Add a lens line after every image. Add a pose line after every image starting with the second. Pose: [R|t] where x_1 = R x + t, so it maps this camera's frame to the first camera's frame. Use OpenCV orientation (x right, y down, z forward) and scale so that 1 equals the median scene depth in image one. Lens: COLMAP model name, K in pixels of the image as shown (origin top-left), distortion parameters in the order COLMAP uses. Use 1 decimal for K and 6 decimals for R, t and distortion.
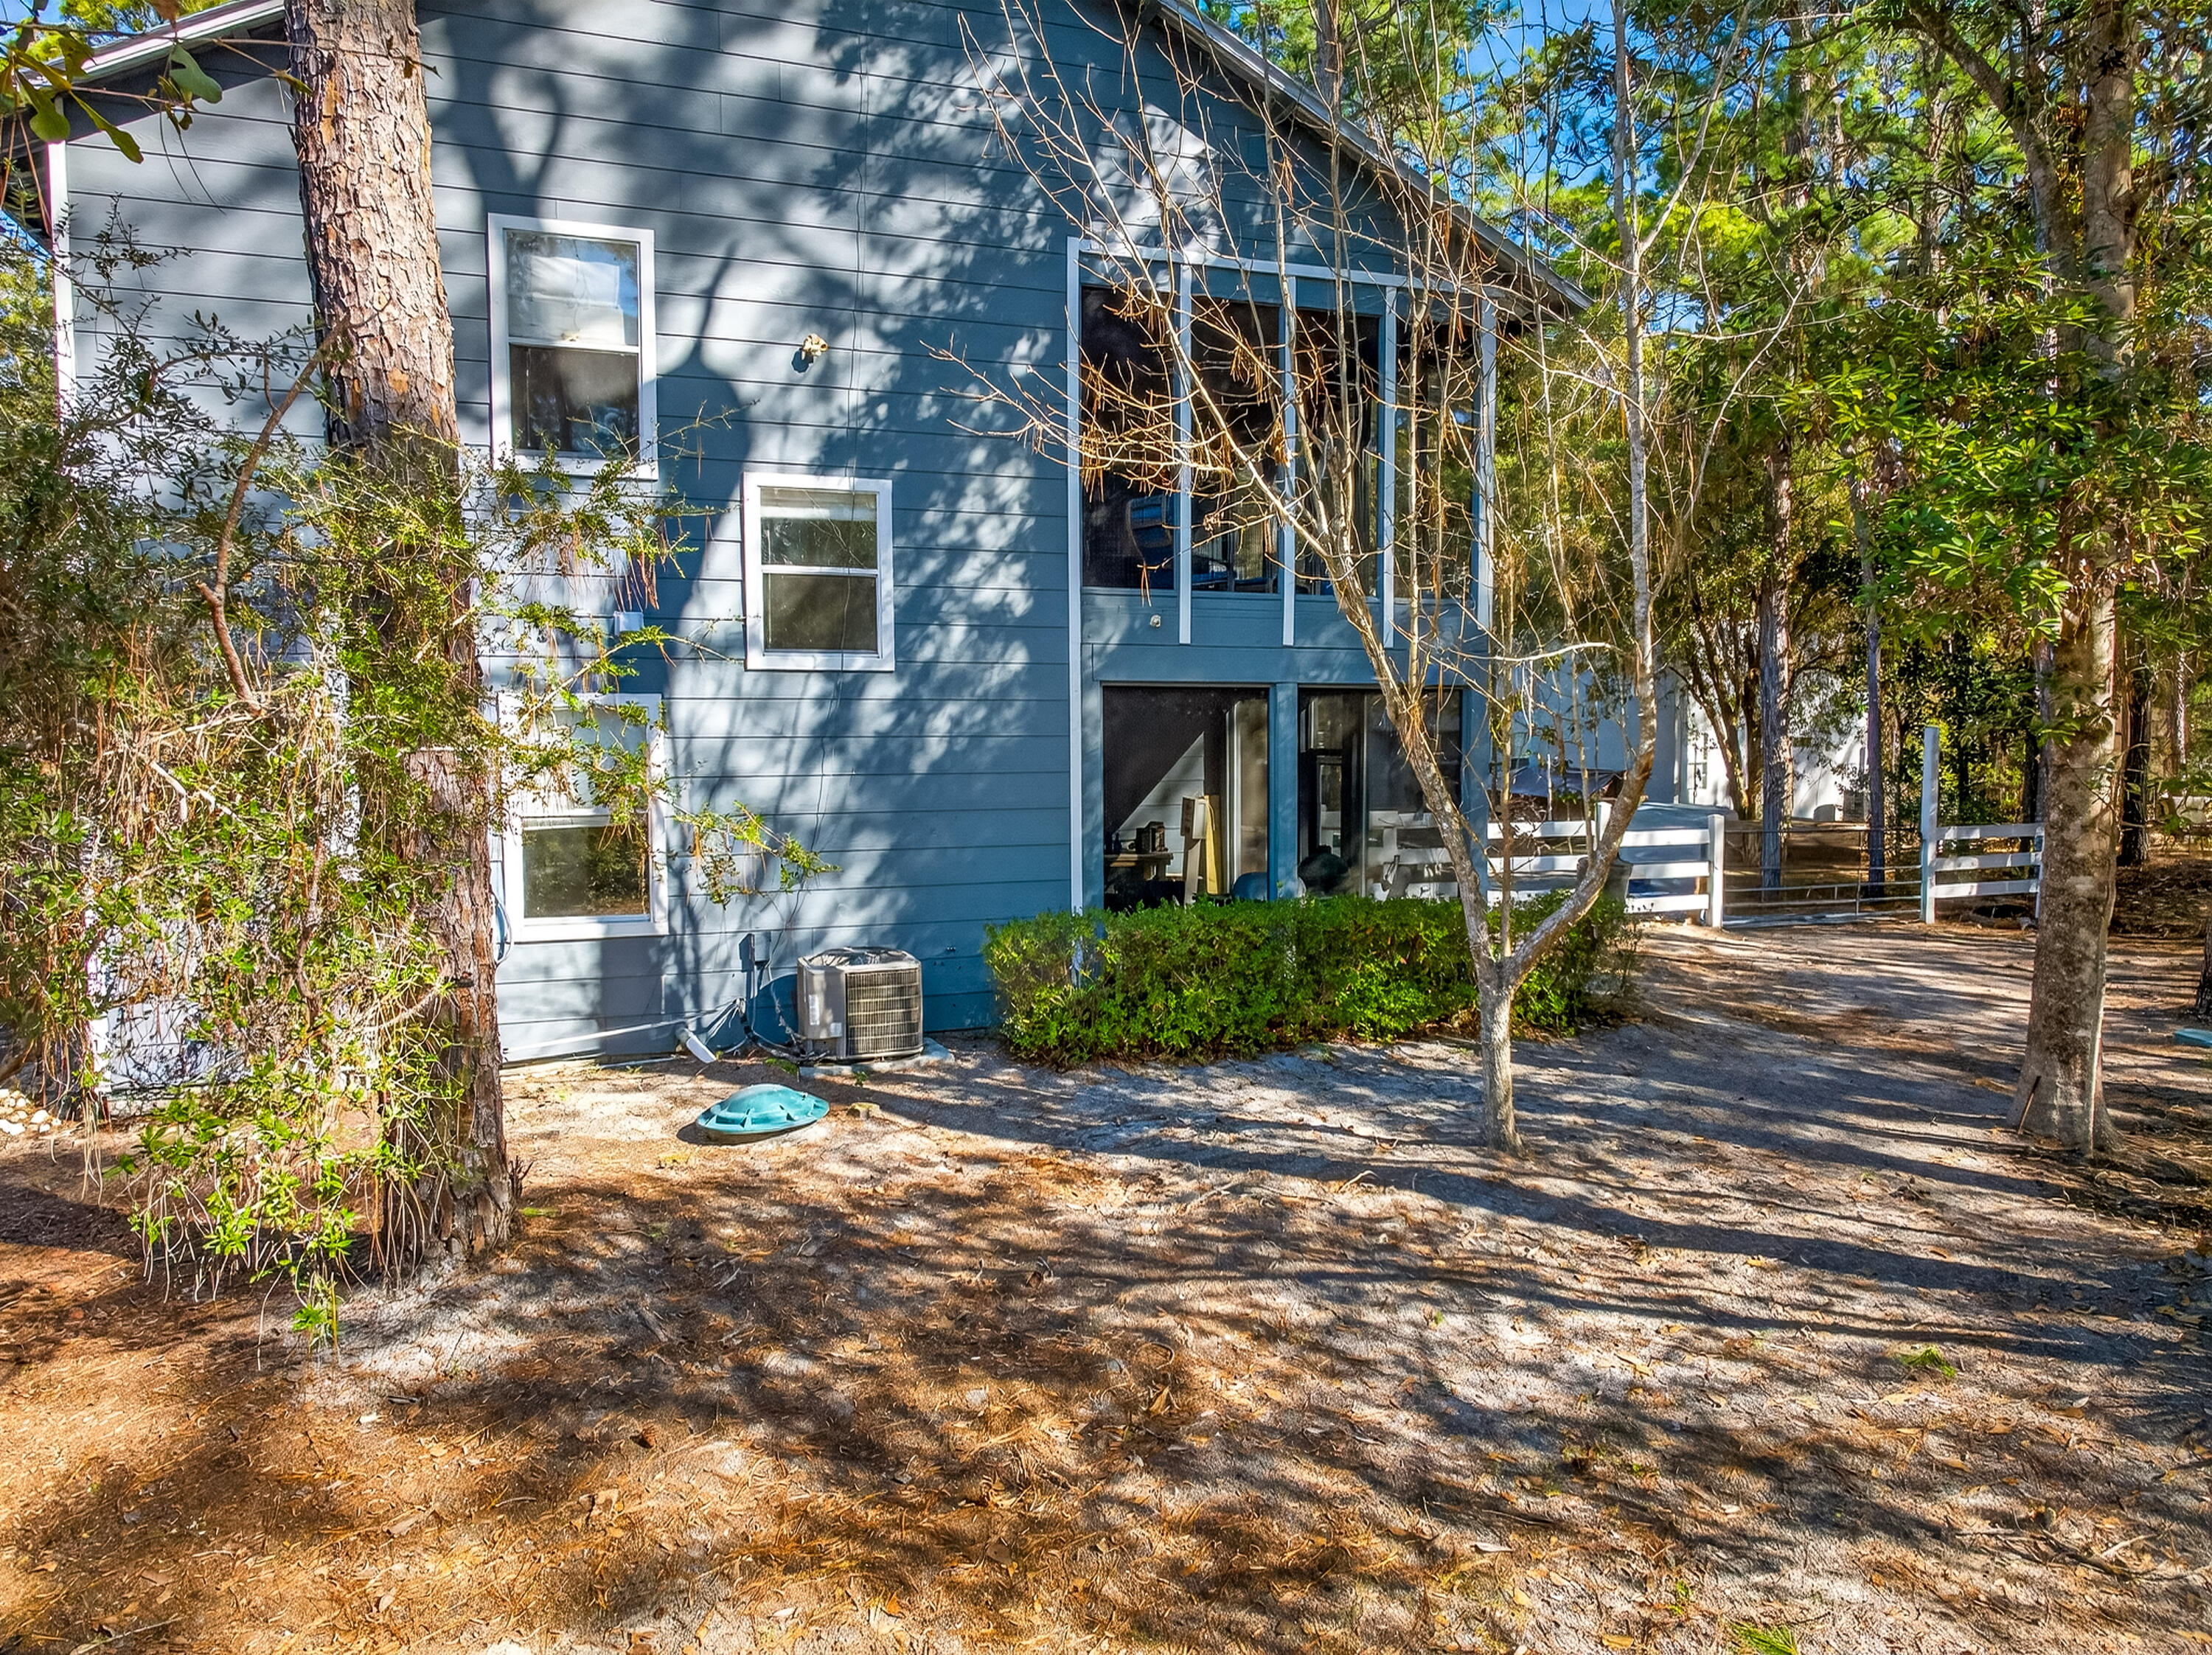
lens RADIAL K [[1509.0, 0, 1106.0], [0, 1509.0, 827.5], [0, 0, 1]] dist [0.005256, 0.002541]
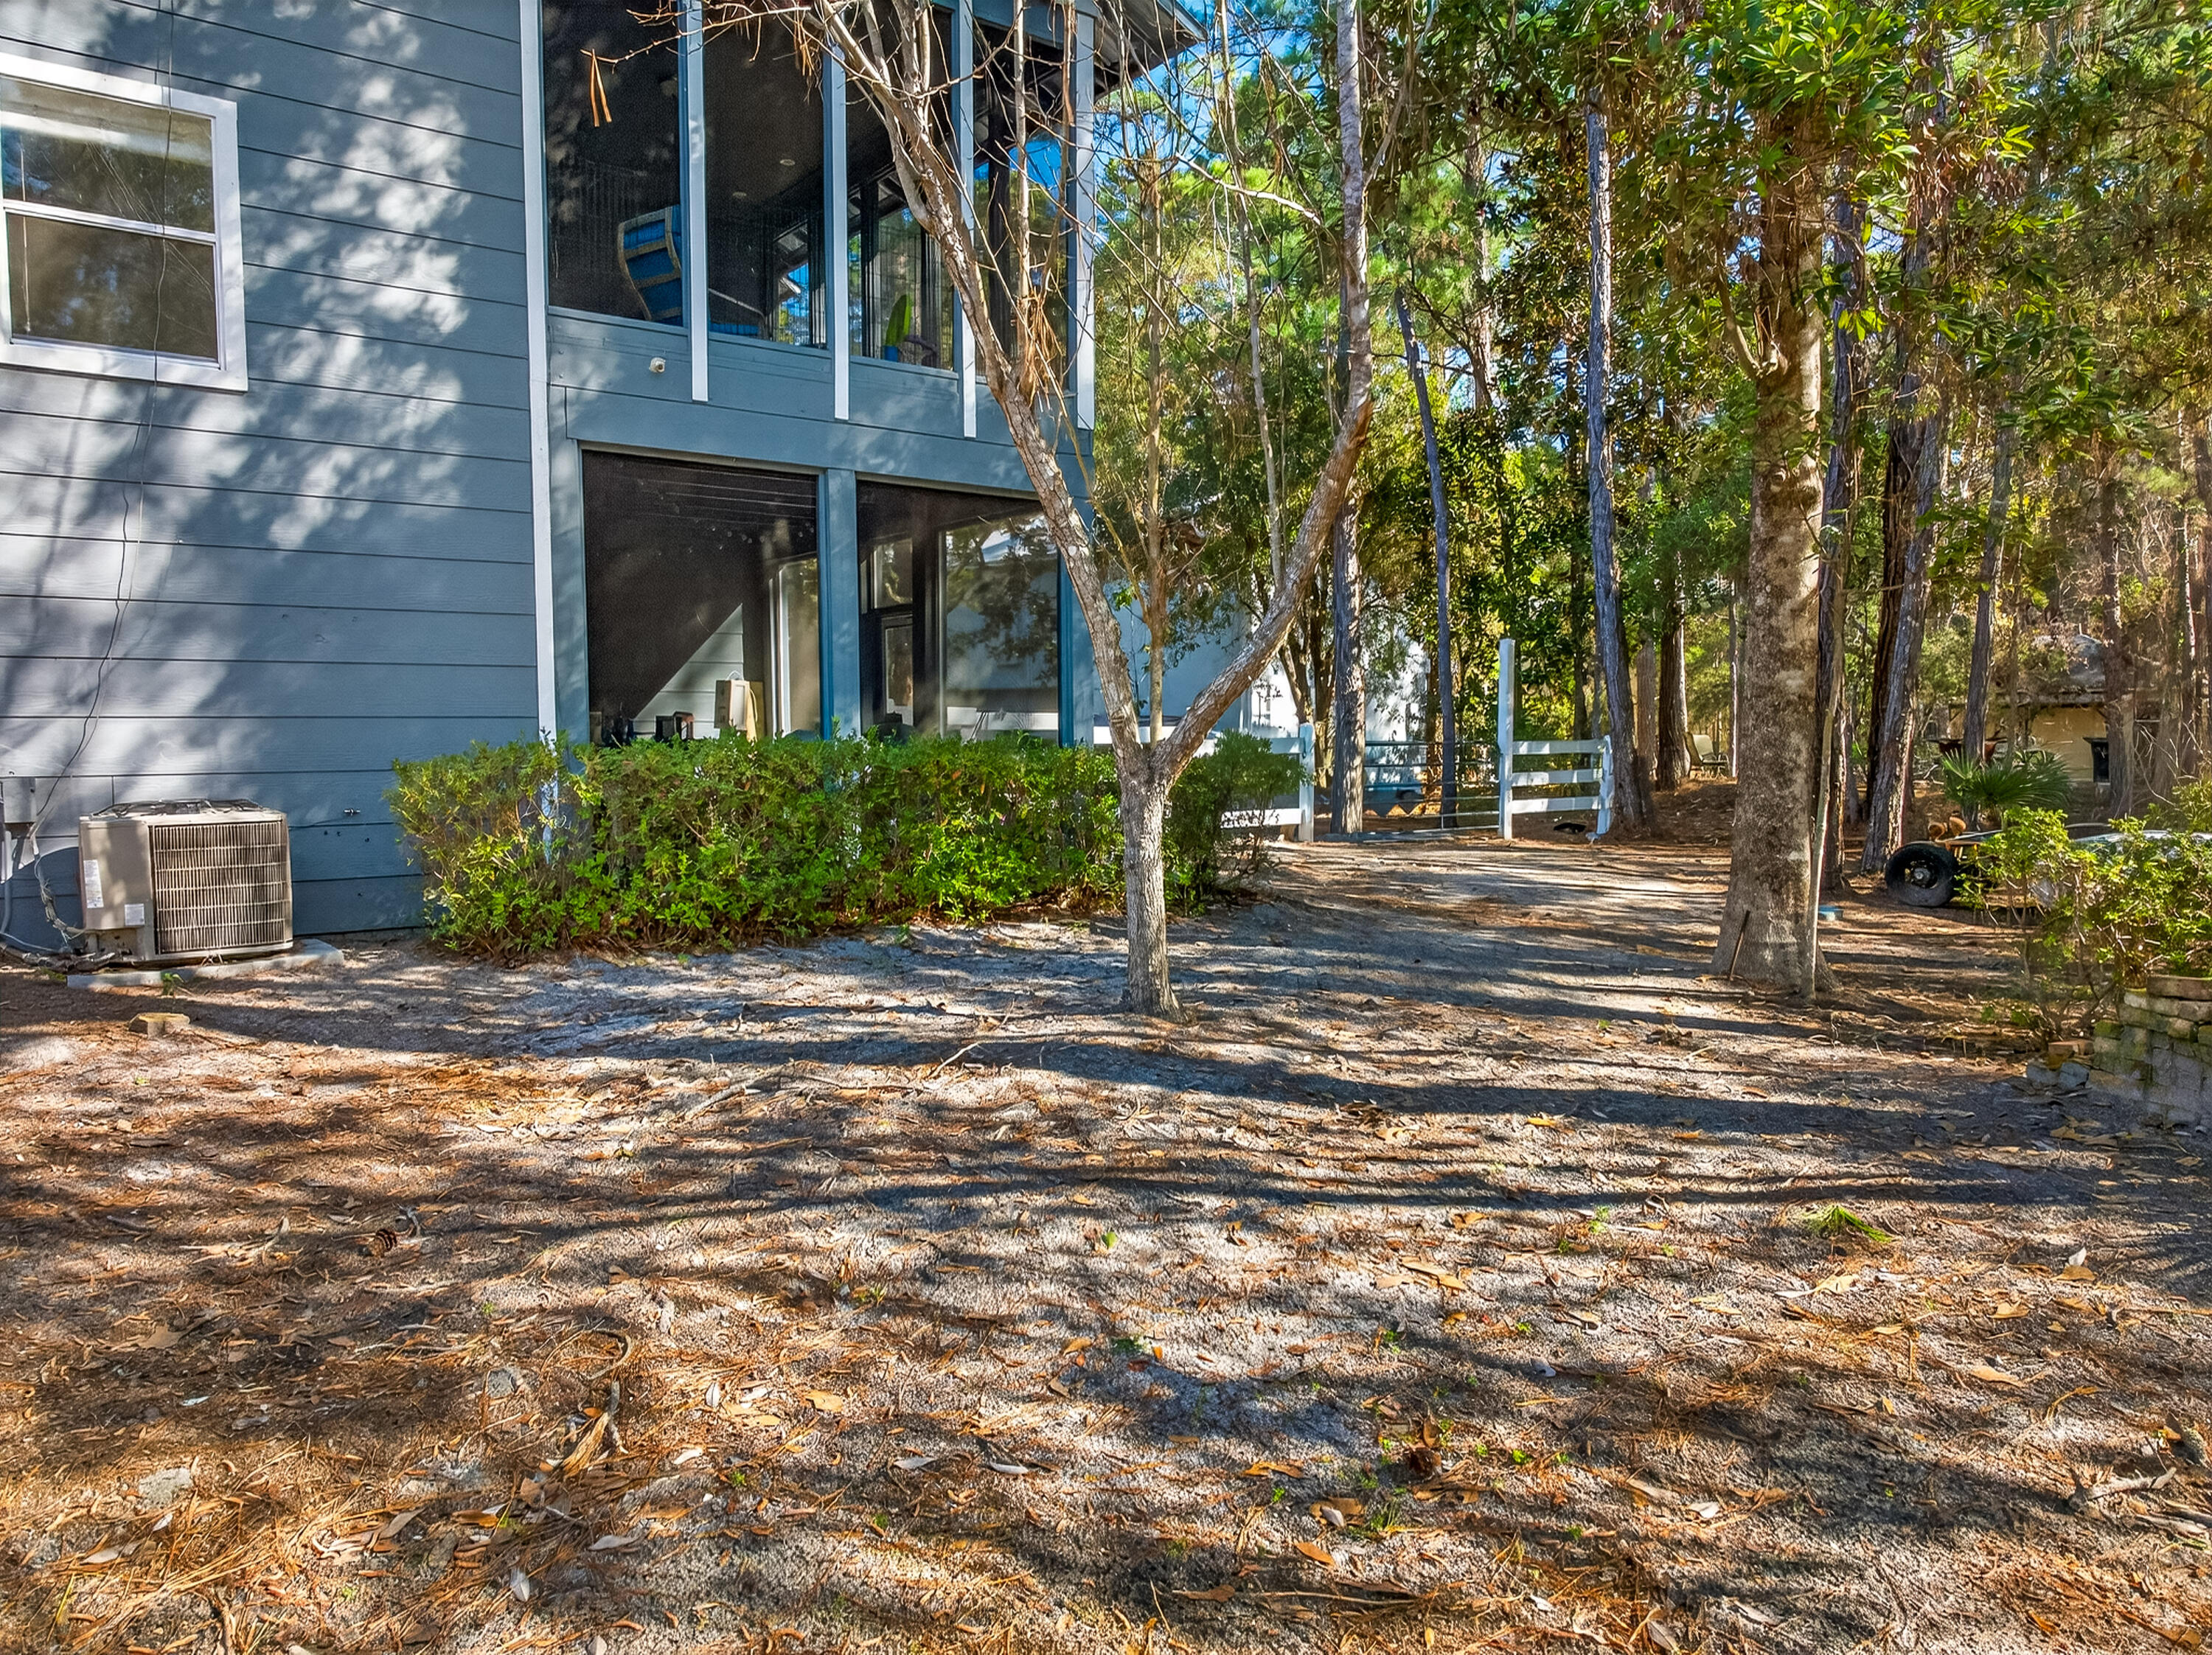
lens RADIAL K [[1543.3, 0, 1106.0], [0, 1543.3, 827.5], [0, 0, 1]] dist [0.035490, -0.050209]
pose [[0.959785, -0.018673, 0.280116, 0.046718], [0.016296, 0.999809, 0.010812, 0.139908], [-0.280264, -0.005812, 0.959905, 0.372397]]
